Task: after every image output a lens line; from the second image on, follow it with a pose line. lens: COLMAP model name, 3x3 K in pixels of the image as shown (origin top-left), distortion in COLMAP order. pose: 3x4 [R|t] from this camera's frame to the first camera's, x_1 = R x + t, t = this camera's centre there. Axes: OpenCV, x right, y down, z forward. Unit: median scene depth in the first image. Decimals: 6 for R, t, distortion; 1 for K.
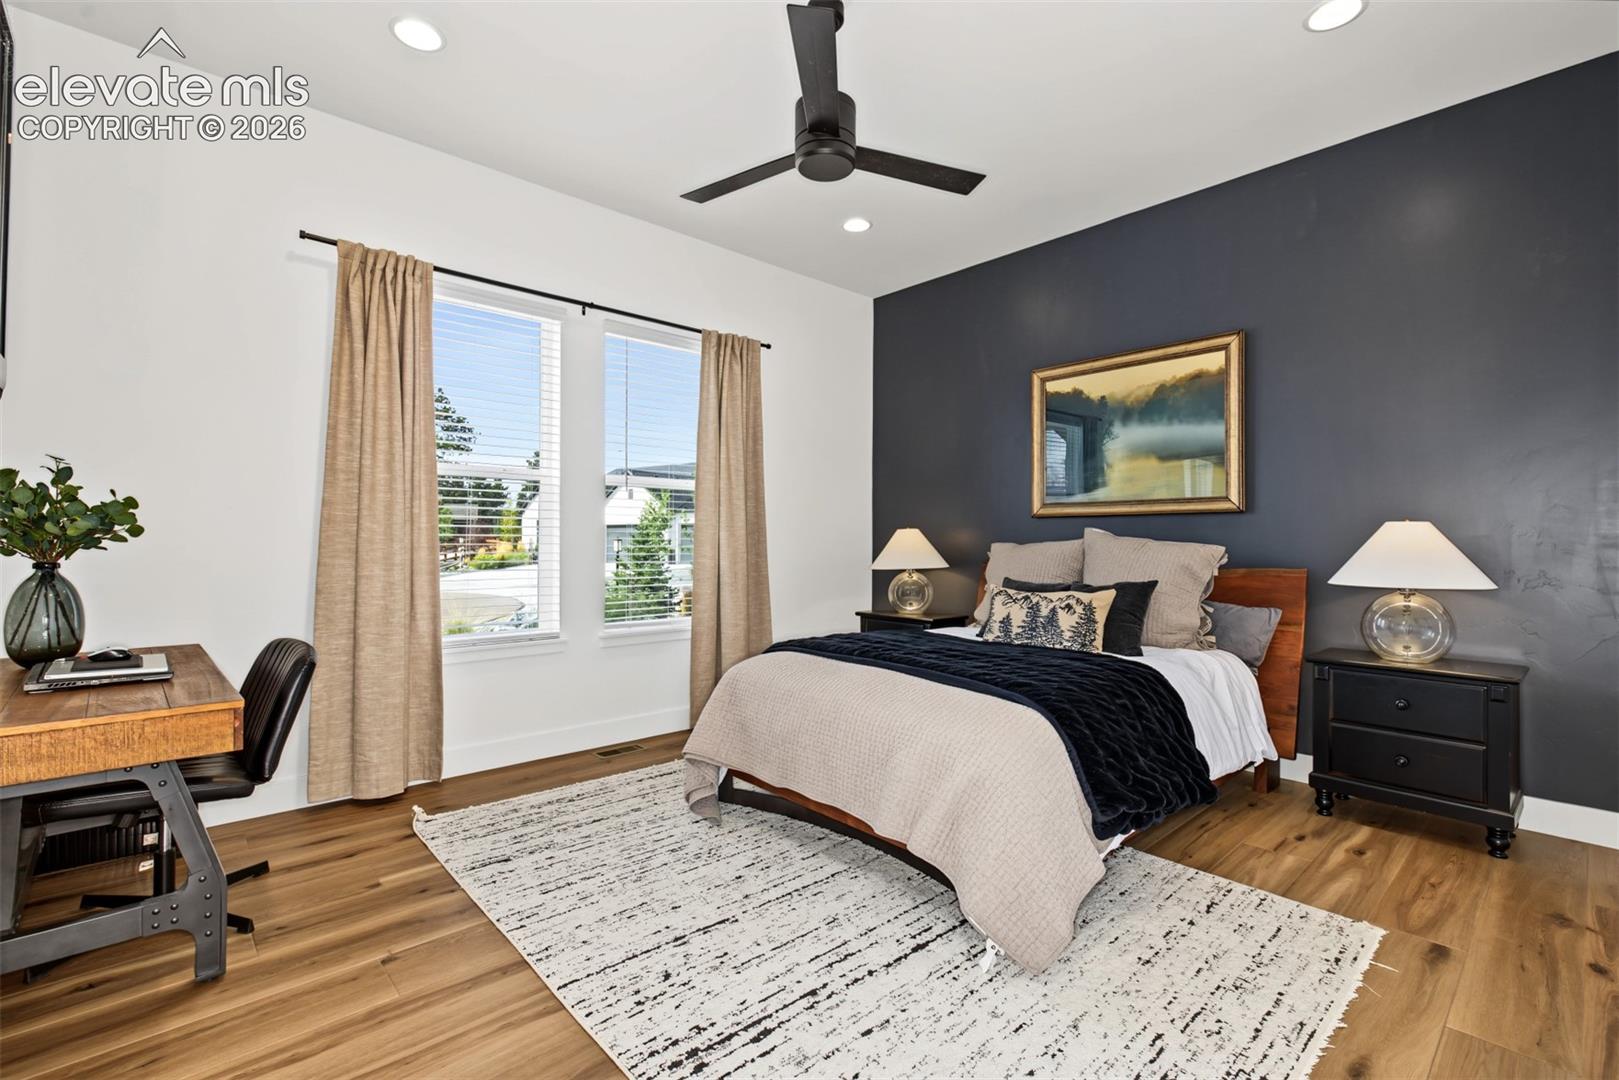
lens RADIAL K [[733.9, 0, 817.0], [0, 733.9, 539.4], [0, 0, 1]] dist [0.008106, -0.001051]
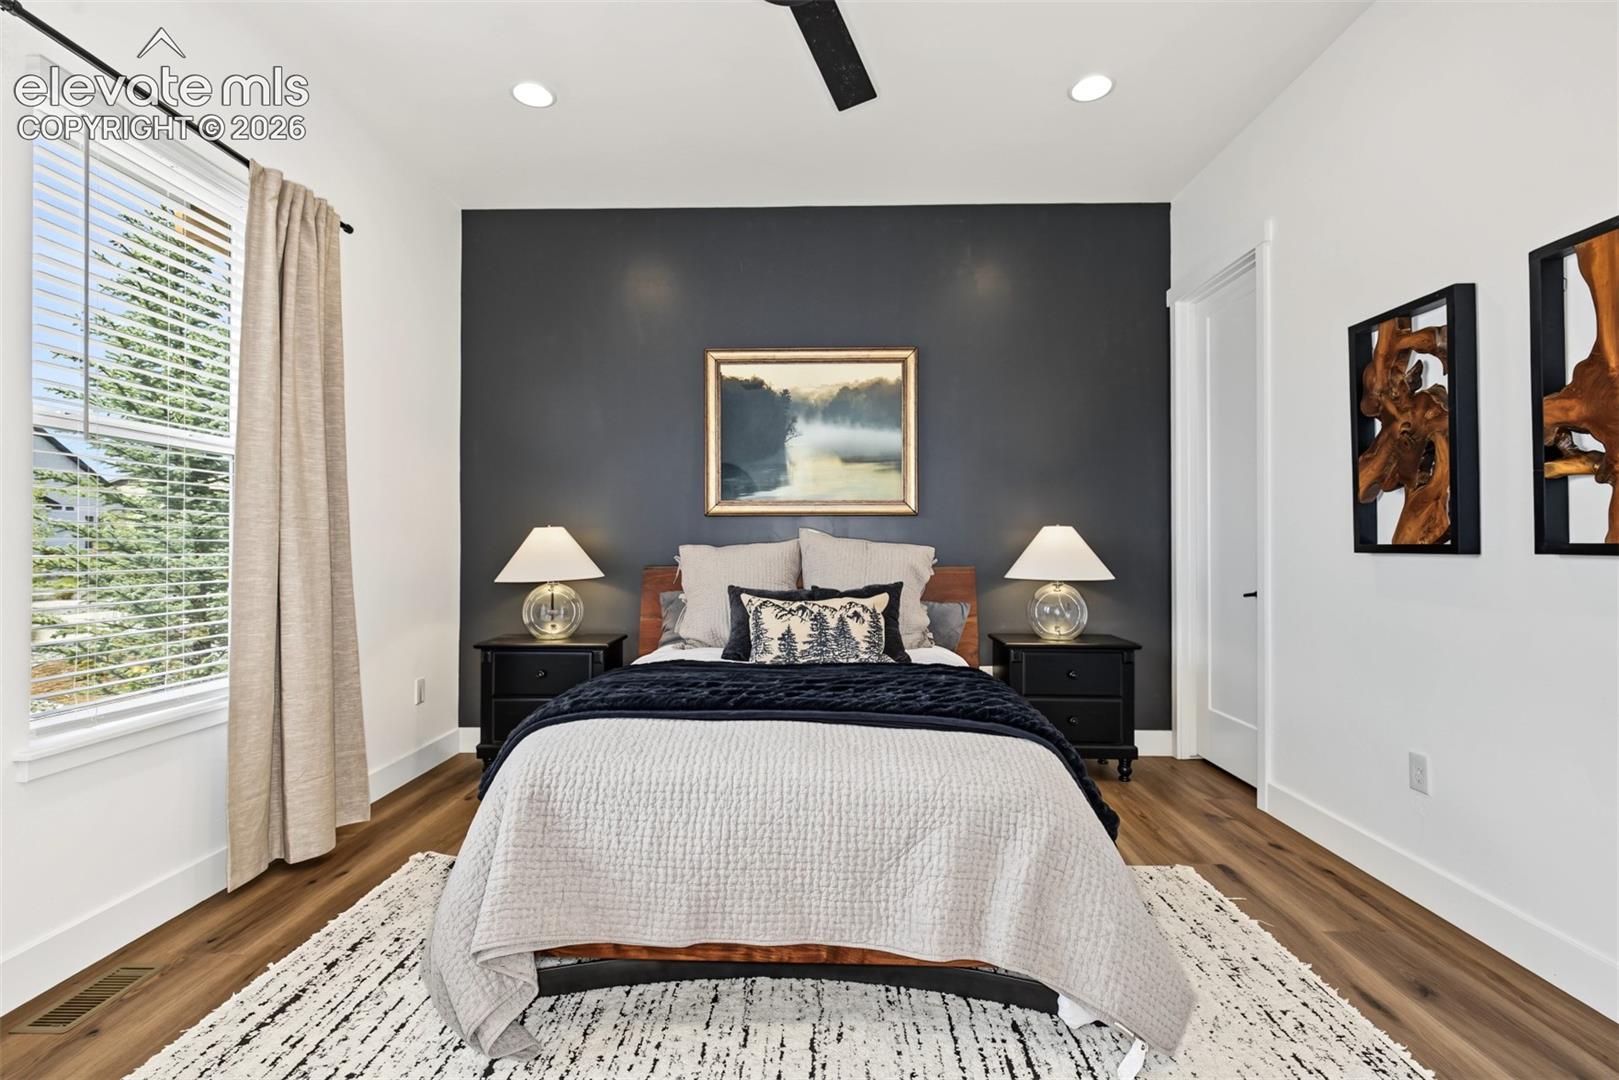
lens RADIAL K [[733.9, 0, 807.2], [0, 733.9, 537.1], [0, 0, 1]] dist [0.008106, -0.001051]
pose [[0.692570, 0.003274, 0.721343, -0.310954], [0.001635, 0.999980, -0.006108, 0.001024], [-0.721349, 0.005410, 0.692551, 0.367869]]
